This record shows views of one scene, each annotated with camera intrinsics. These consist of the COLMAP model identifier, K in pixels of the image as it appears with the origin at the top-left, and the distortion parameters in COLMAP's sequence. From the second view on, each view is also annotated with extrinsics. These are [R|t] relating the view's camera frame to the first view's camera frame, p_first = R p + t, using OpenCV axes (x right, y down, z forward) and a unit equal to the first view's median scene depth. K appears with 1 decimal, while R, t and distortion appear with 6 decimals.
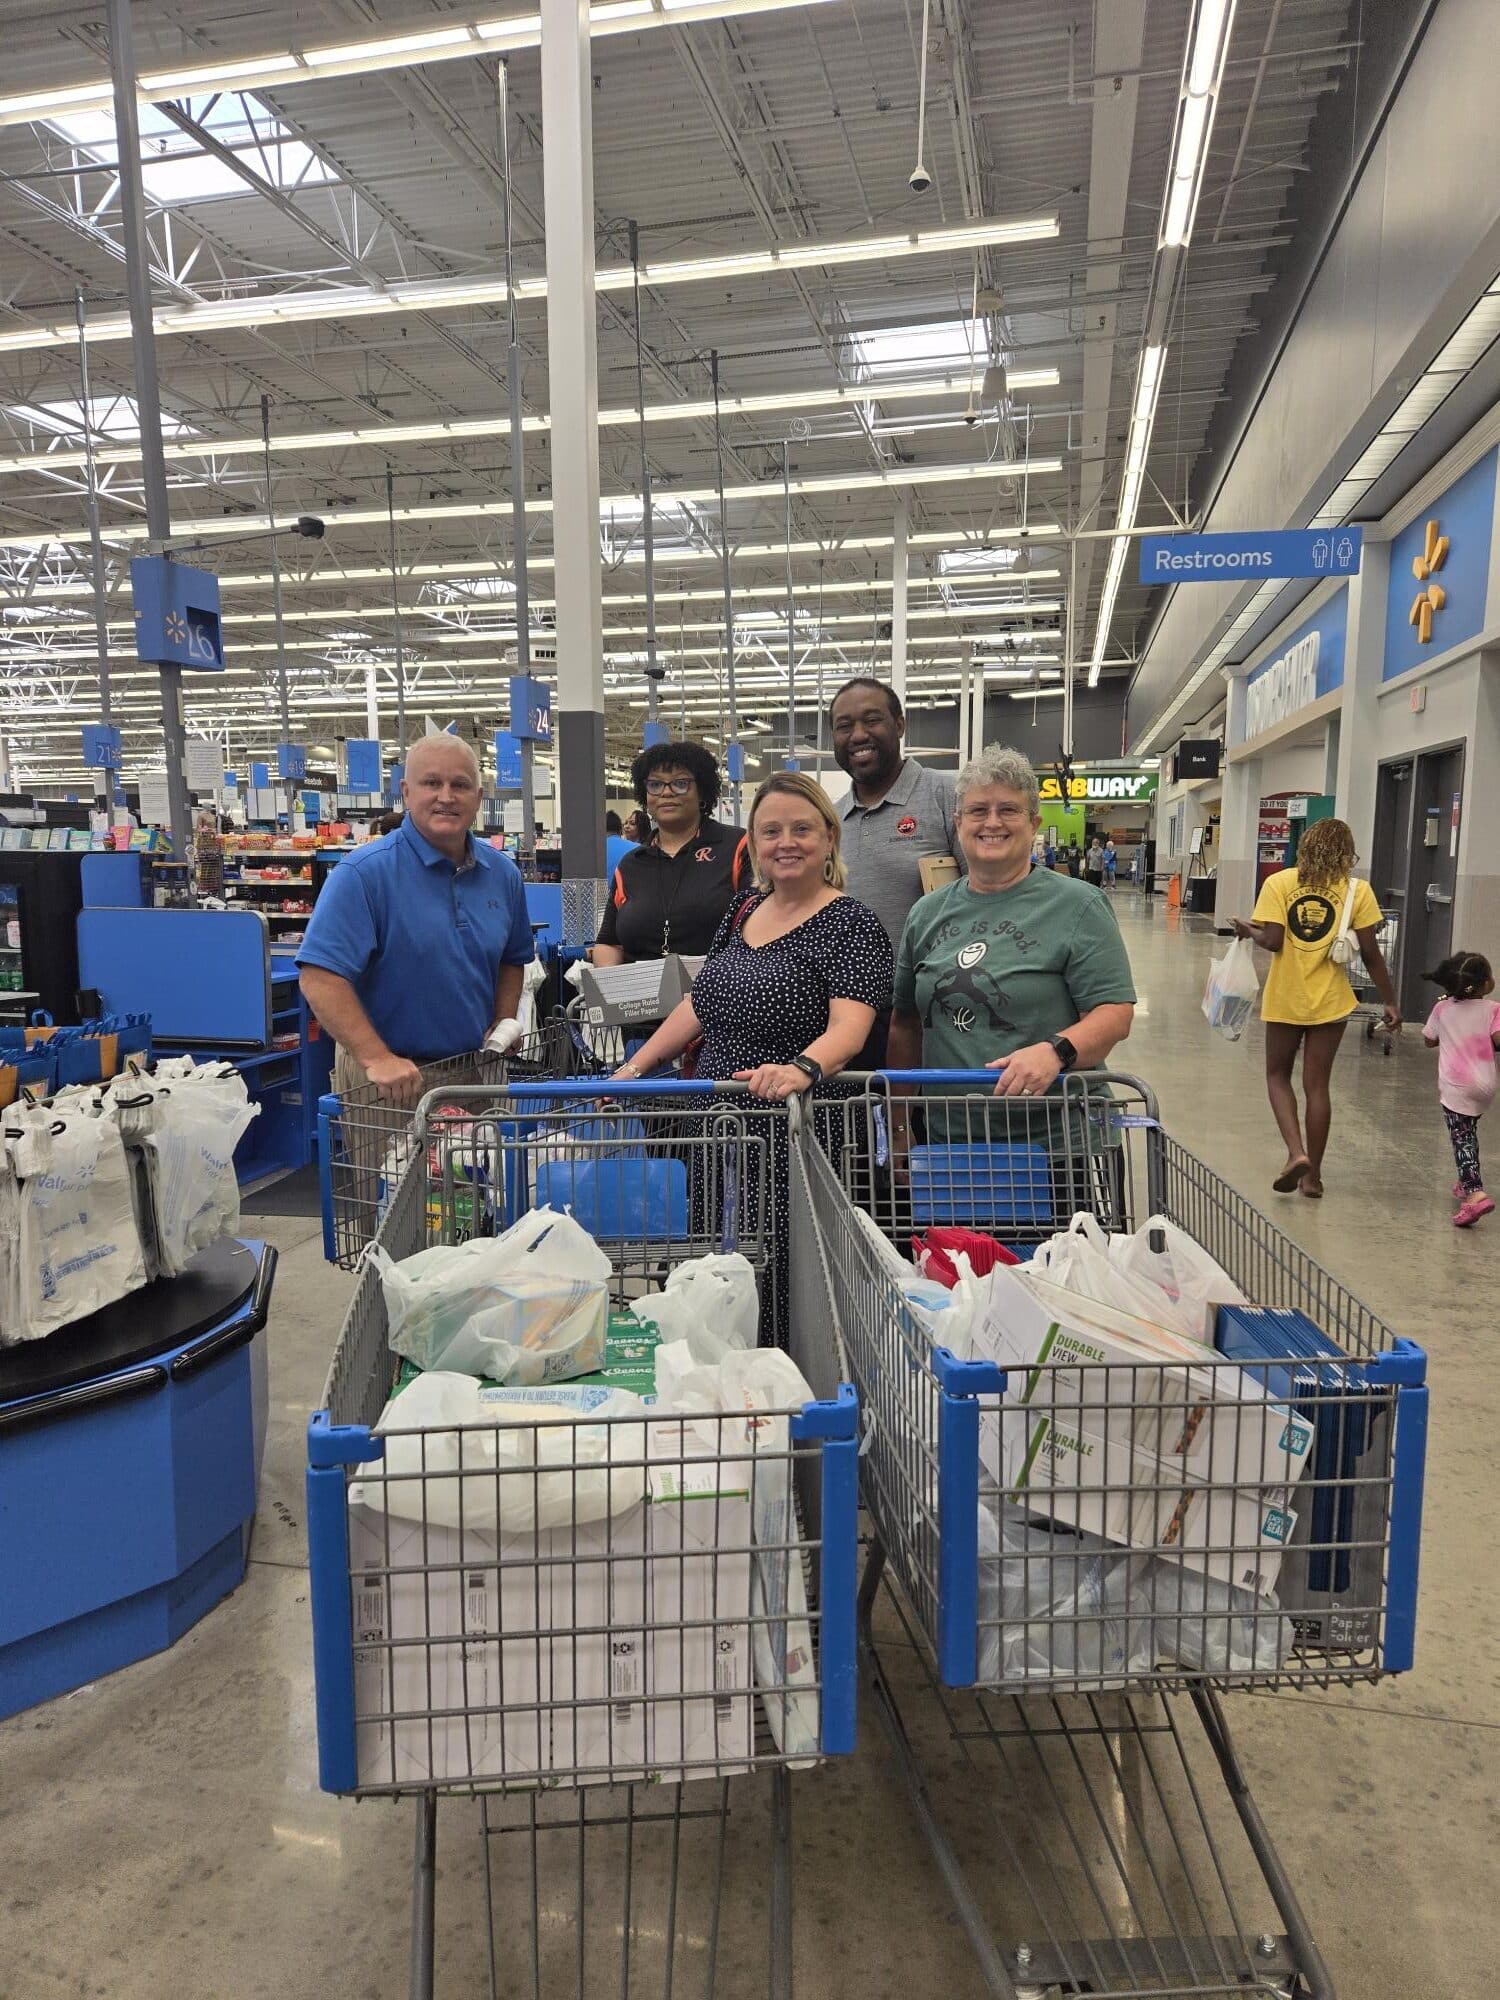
lens RADIAL K [[1325.0, 0, 767.9], [0, 1325.0, 1007.2], [0, 0, 1]] dist [0.088074, -0.076100]
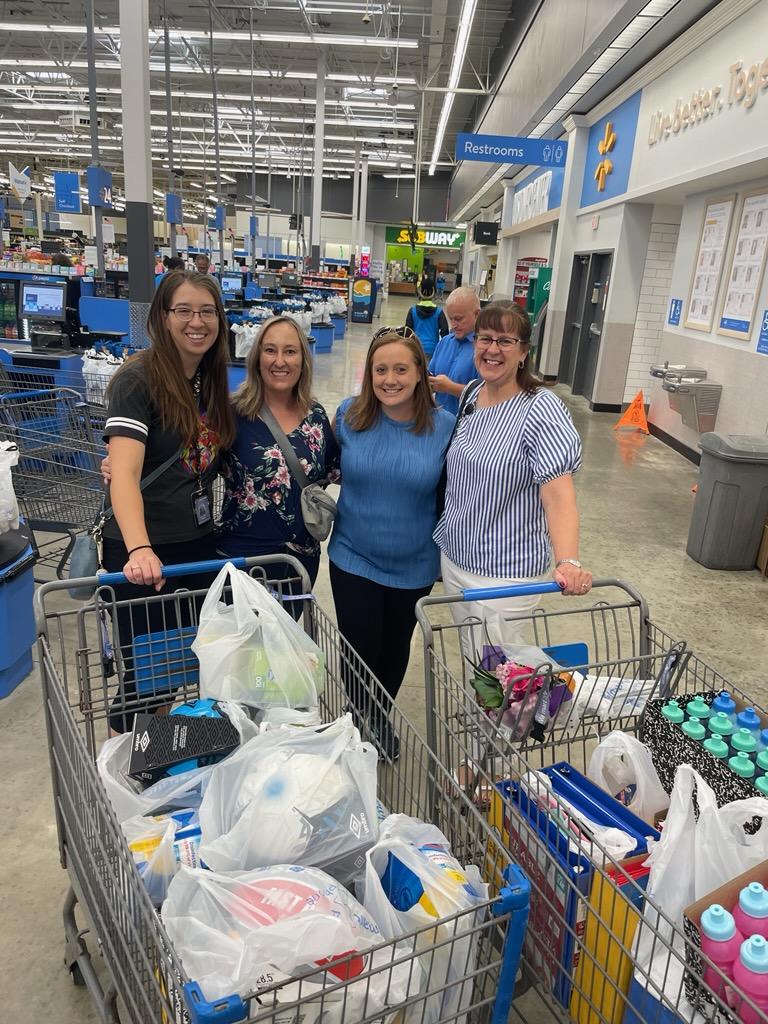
lens RADIAL K [[778.1, 0, 395.1], [0, 778.1, 502.0], [0, 0, 1]] dist [0.095384, -0.128361]
pose [[0.978404, 0.004761, 0.206647, -0.007758], [-0.041414, 0.983978, 0.173411, -0.009363], [-0.202511, -0.178225, 0.962925, -0.031767]]
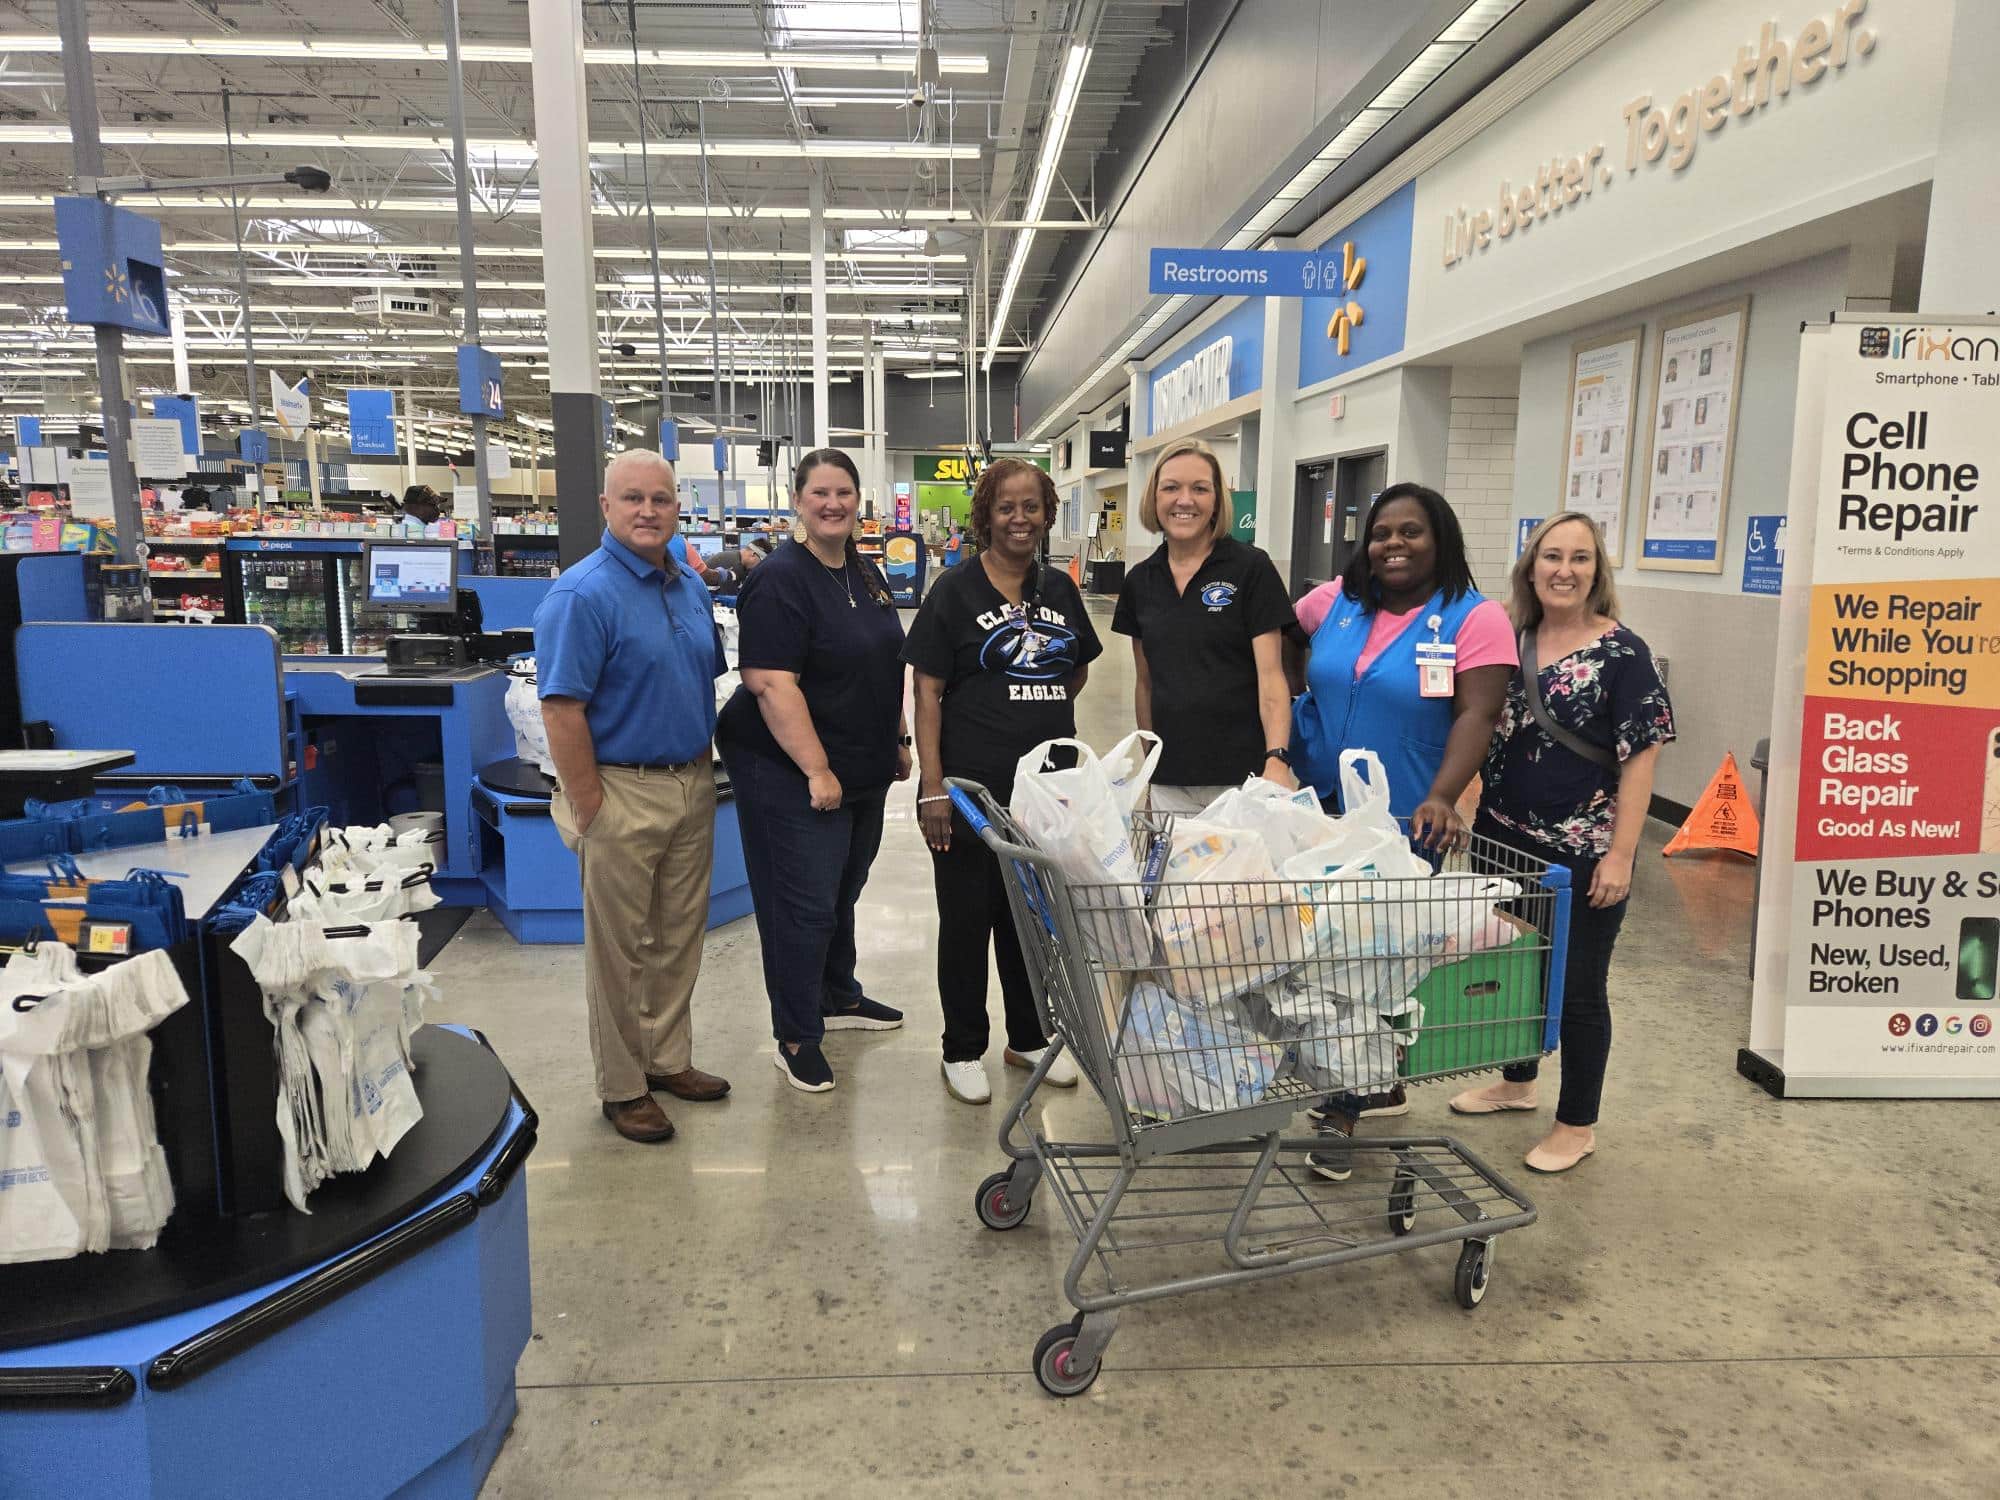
lens RADIAL K [[1320.2, 0, 1020.7], [0, 1320.2, 730.0], [0, 0, 1]] dist [0.087301, -0.071816]
pose [[0.961598, -0.033026, 0.272466, -0.029896], [0.023342, 0.998978, 0.038709, -0.005285], [-0.273466, -0.030863, 0.961386, 0.006972]]
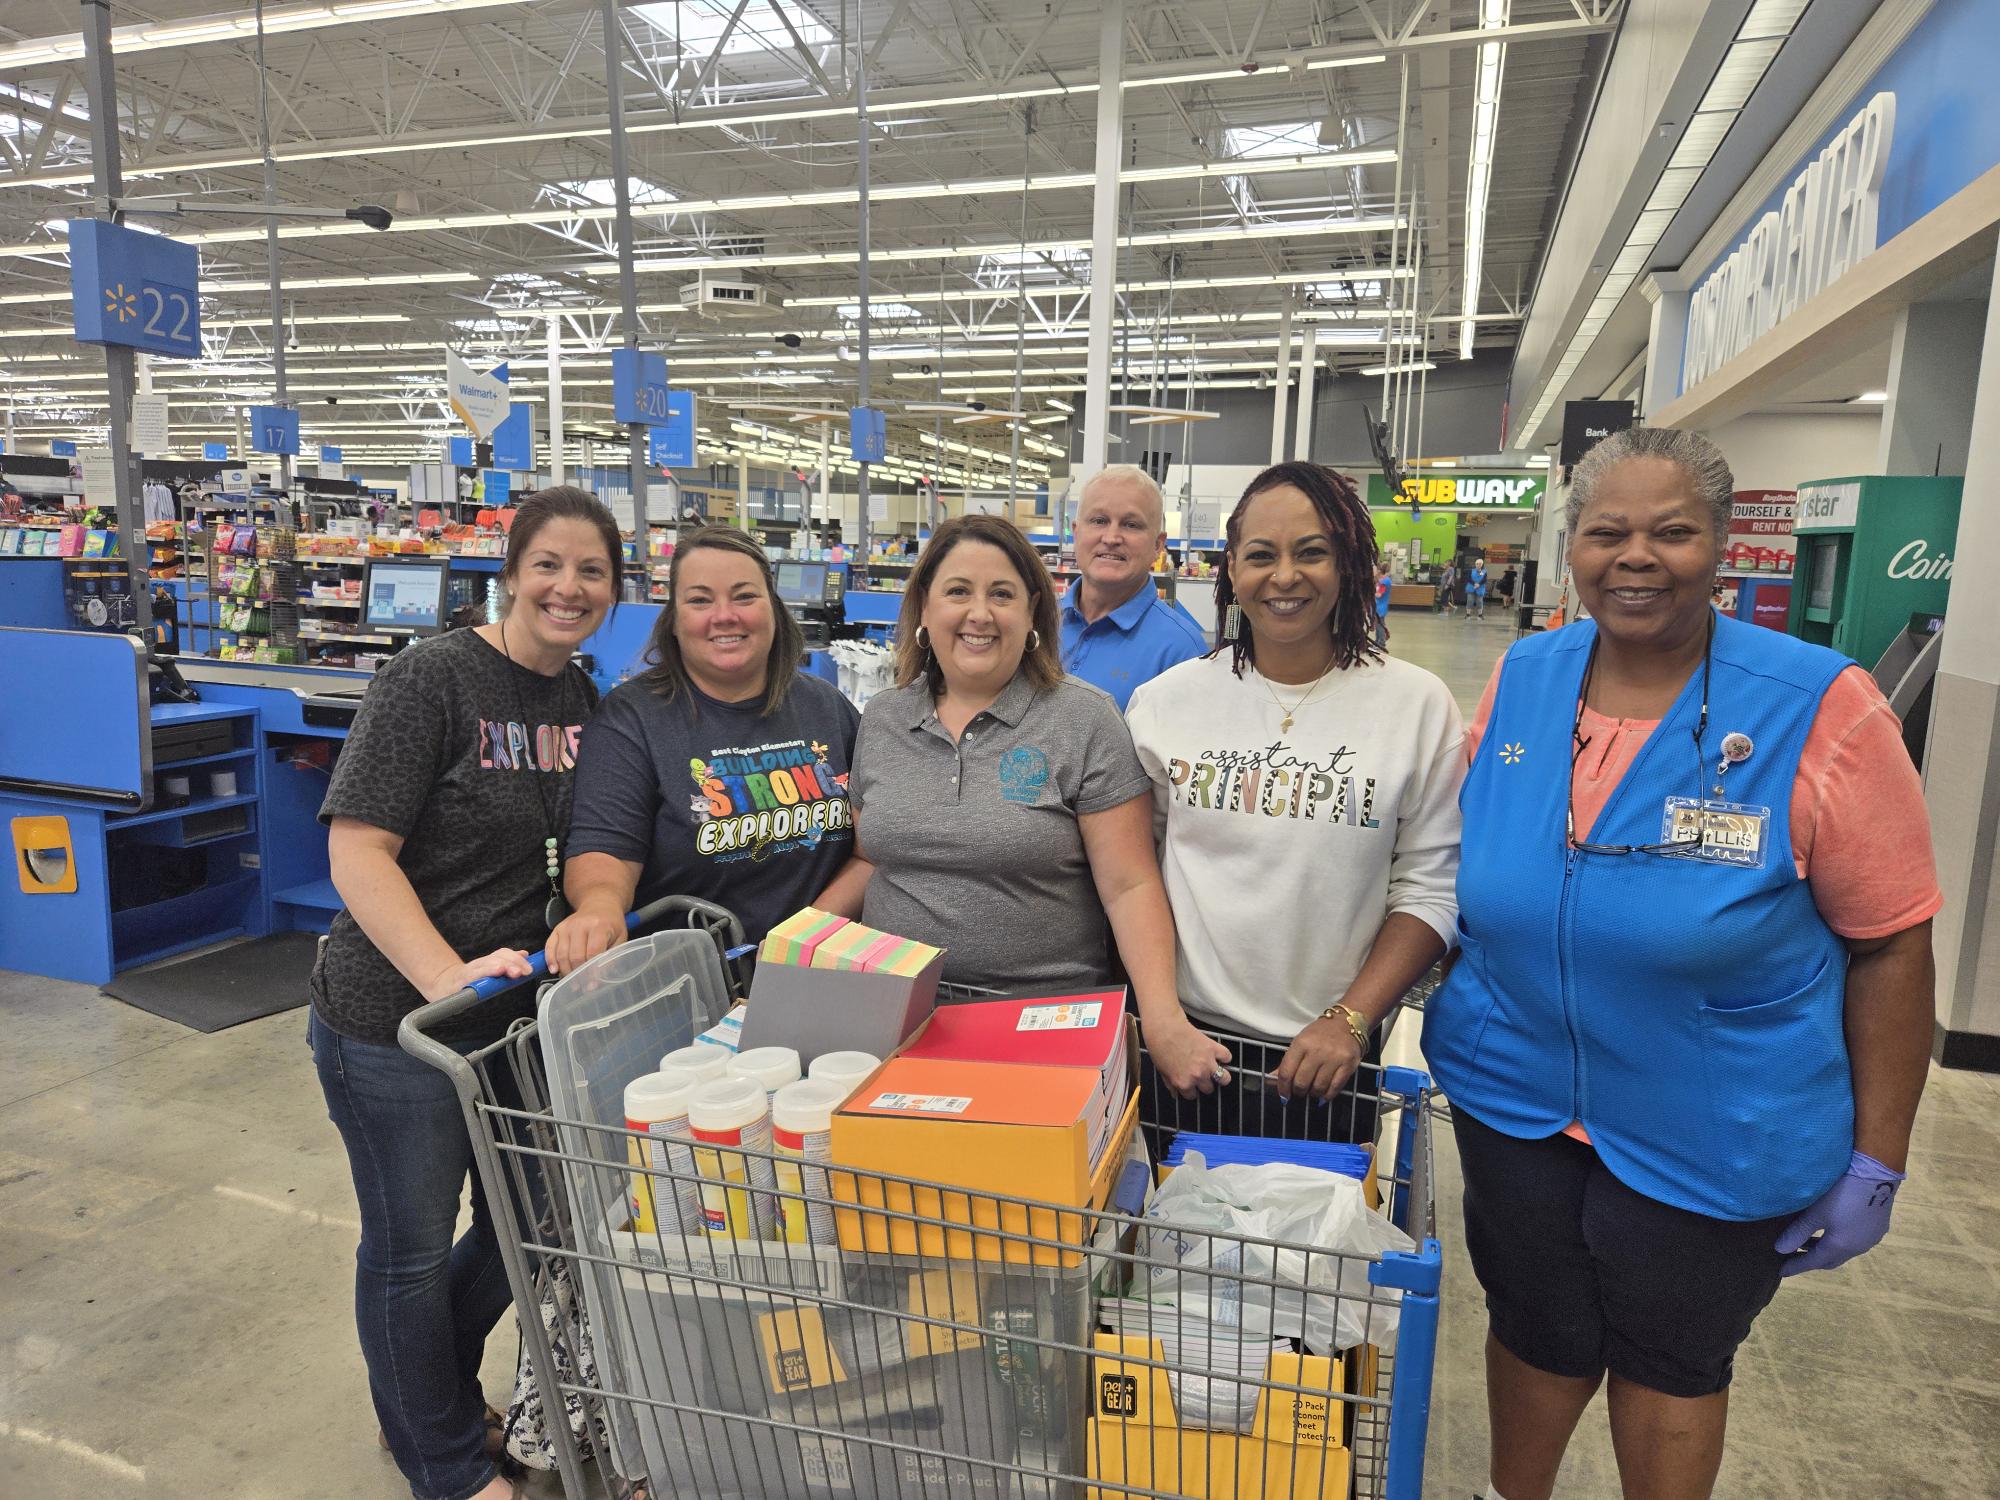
lens RADIAL K [[1325.0, 0, 1005.8], [0, 1325.0, 763.5], [0, 0, 1]] dist [0.088074, -0.076100]
pose [[0.994183, 0.045978, -0.097399, 0.104252], [-0.042181, 0.998281, 0.040690, -0.041609], [0.099102, -0.036345, 0.994413, 0.306309]]
